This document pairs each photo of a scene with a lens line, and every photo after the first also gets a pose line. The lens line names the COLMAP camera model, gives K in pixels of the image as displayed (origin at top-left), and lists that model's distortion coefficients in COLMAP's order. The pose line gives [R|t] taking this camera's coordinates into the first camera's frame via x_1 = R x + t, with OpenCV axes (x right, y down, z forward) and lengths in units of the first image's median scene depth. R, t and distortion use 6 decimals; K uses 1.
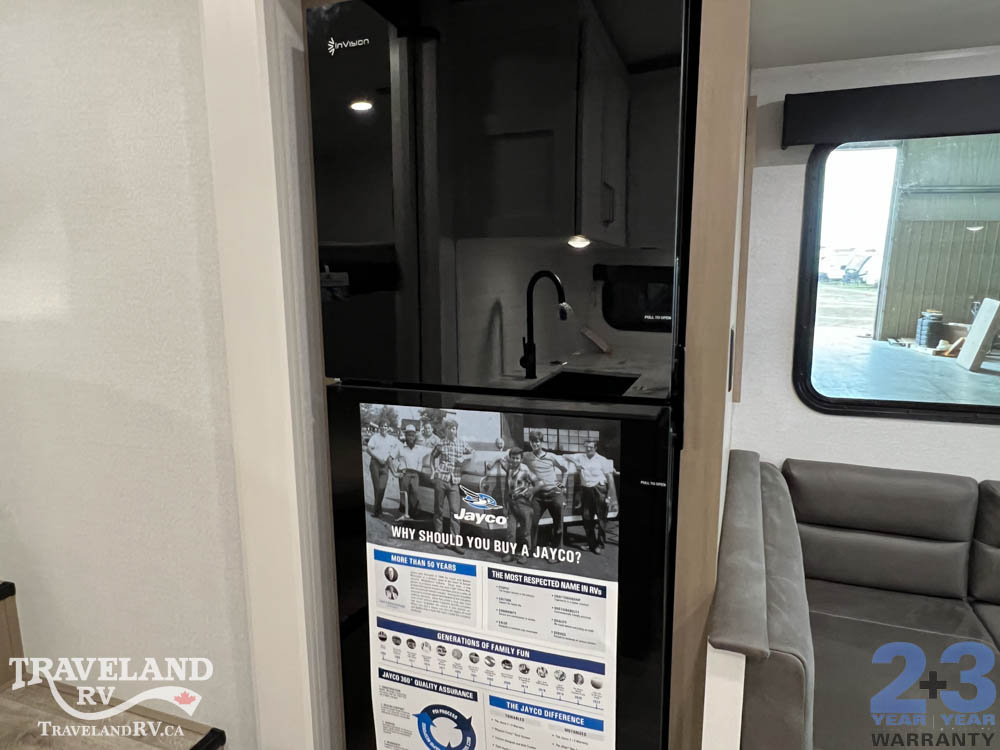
lens RADIAL K [[640.1, 0, 508.3], [0, 640.1, 373.0], [0, 0, 1]] dist [0.003600, -0.001216]
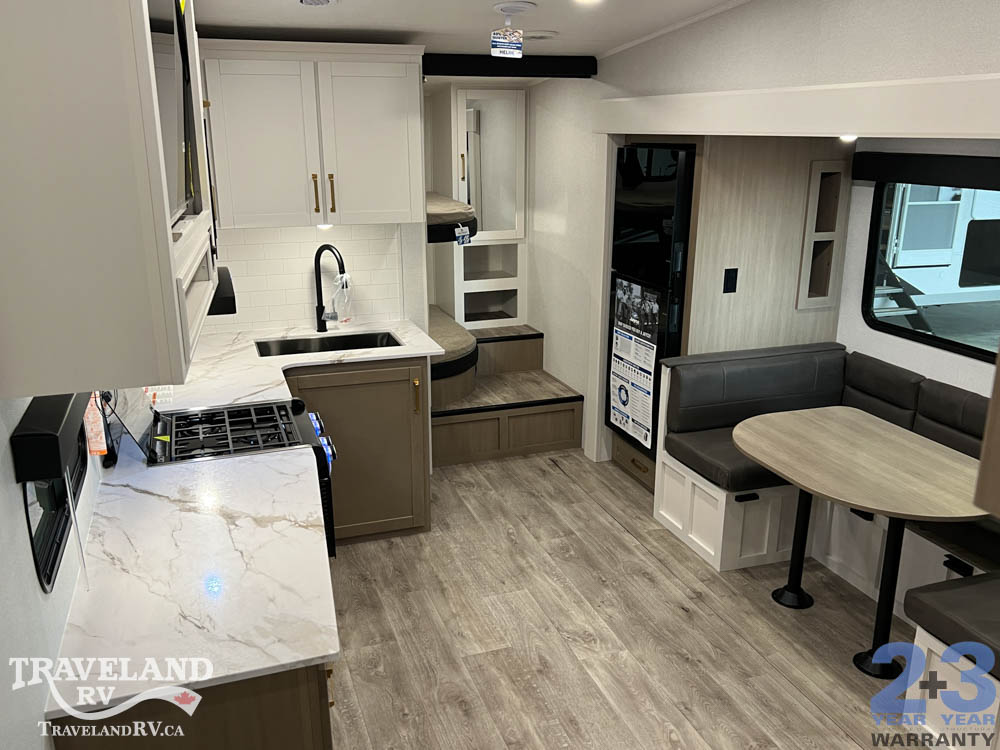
lens RADIAL K [[851.0, 0, 500.0], [0, 851.0, 375.0], [0, 0, 1]] dist [0.004707, -0.000566]
pose [[0.639846, 0.219934, -0.736360, 2.522236], [-0.129143, 0.975320, 0.179090, -0.158229], [0.757575, -0.019495, 0.652457, -2.070240]]
